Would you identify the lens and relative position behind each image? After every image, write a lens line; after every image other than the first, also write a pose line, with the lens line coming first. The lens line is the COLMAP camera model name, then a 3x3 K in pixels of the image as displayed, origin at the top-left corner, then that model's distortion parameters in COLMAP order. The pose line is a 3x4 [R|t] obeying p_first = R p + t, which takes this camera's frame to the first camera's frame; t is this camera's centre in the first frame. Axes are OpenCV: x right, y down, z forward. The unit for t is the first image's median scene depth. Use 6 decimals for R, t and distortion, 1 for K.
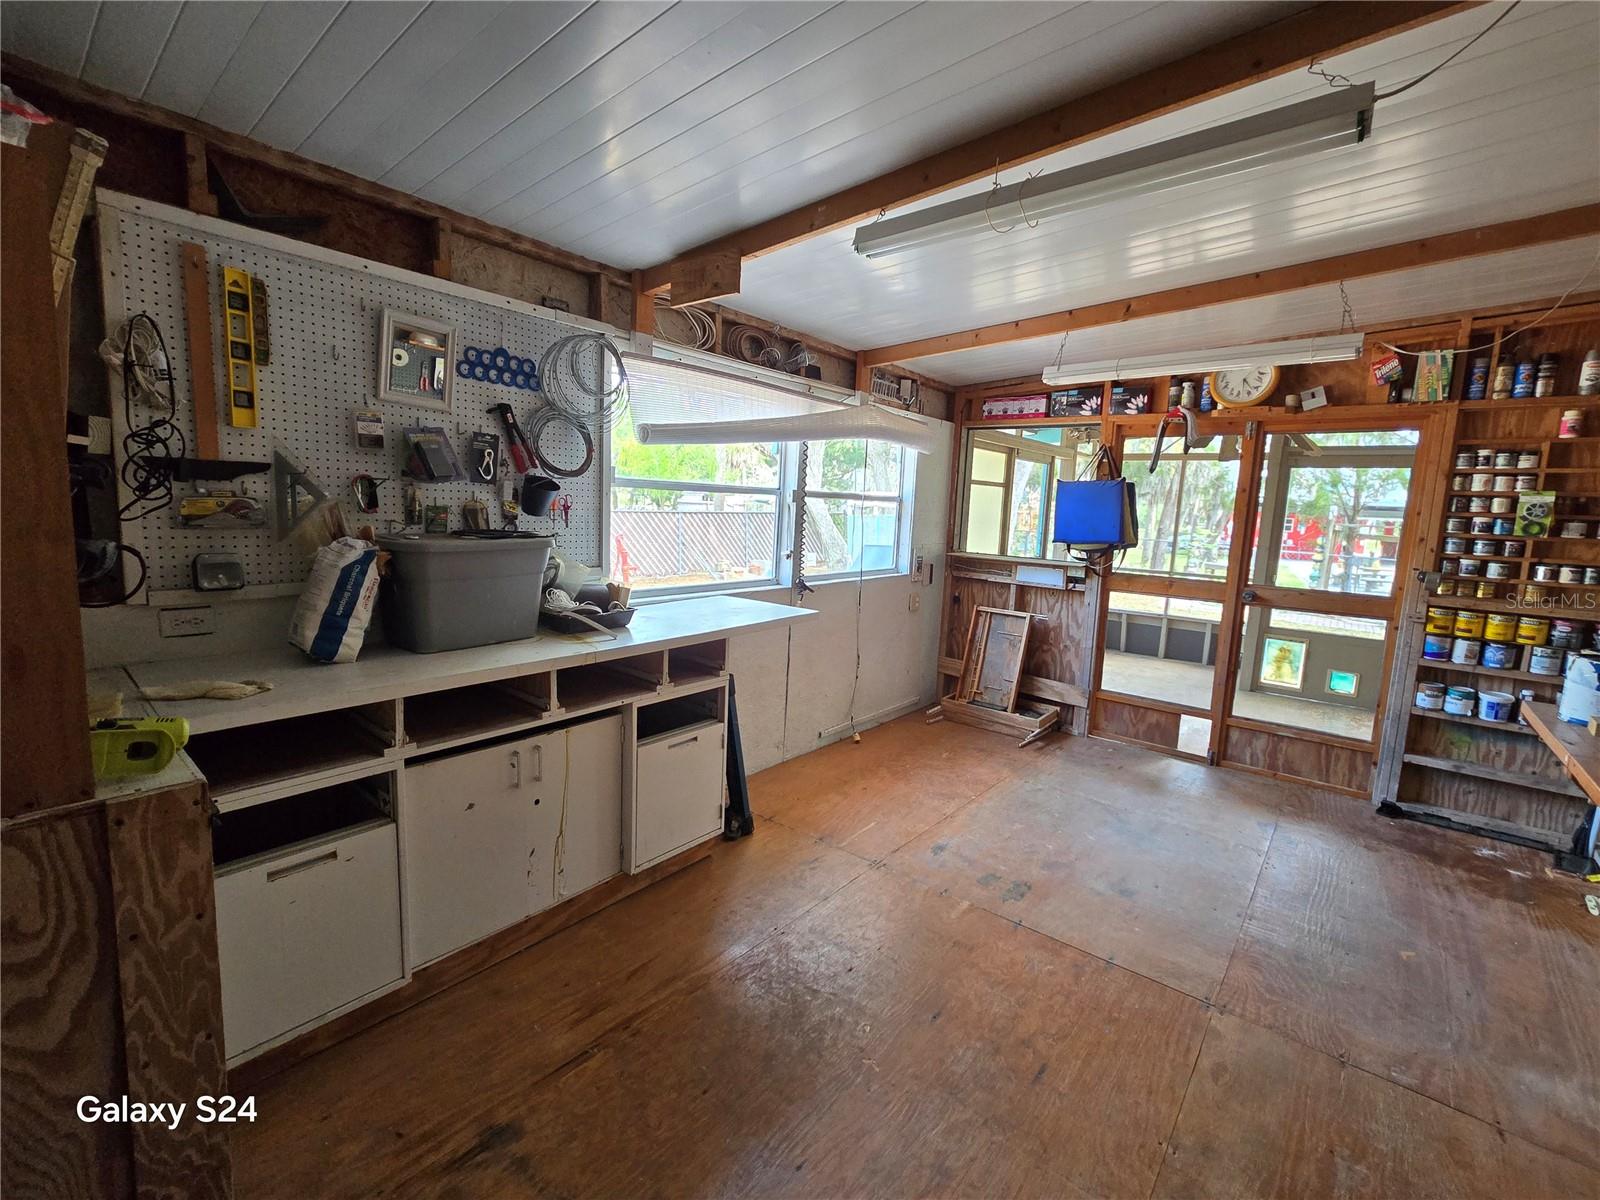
lens RADIAL K [[686.1, 0, 810.4], [0, 686.1, 596.7], [0, 0, 1]] dist [-0.001798, 0.001930]
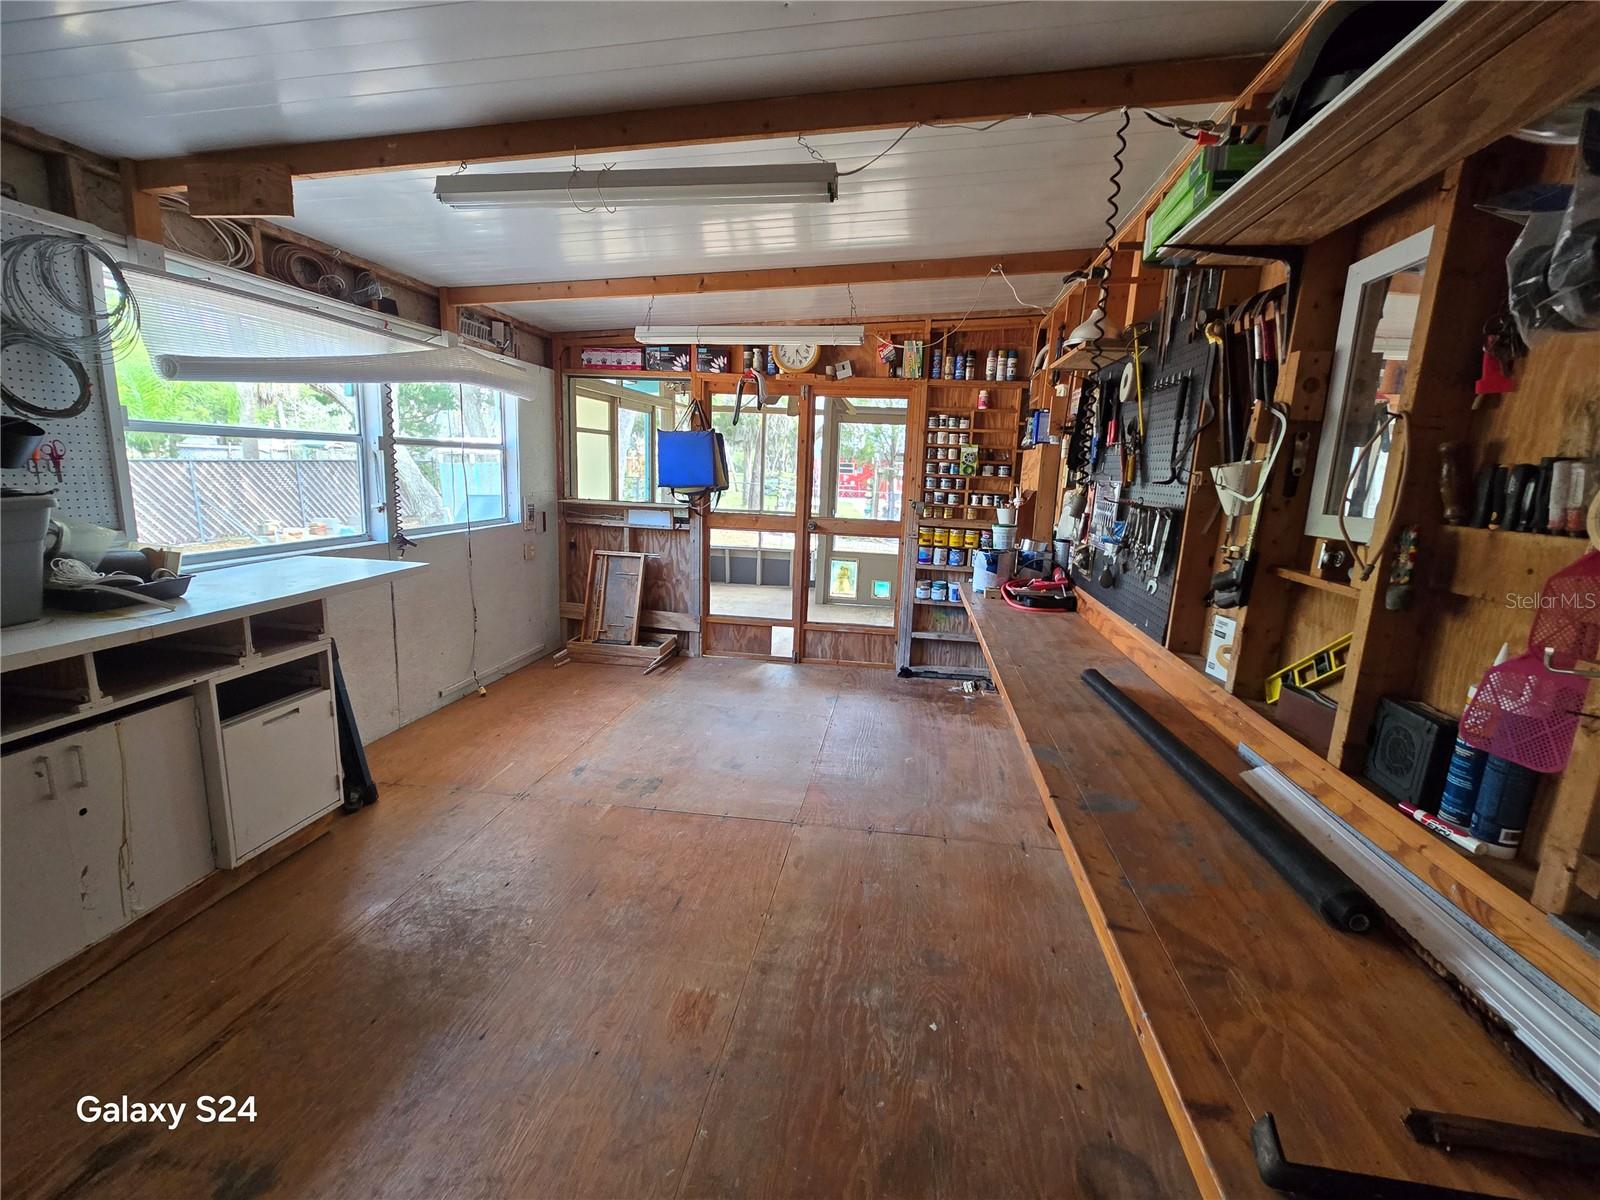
lens RADIAL K [[686.1, 0, 811.6], [0, 686.1, 589.0], [0, 0, 1]] dist [-0.001798, 0.001930]
pose [[0.852260, -0.100214, 0.513430, -0.028286], [0.066367, 0.994262, 0.083900, 0.011030], [-0.518891, -0.037429, 0.854020, -0.113138]]
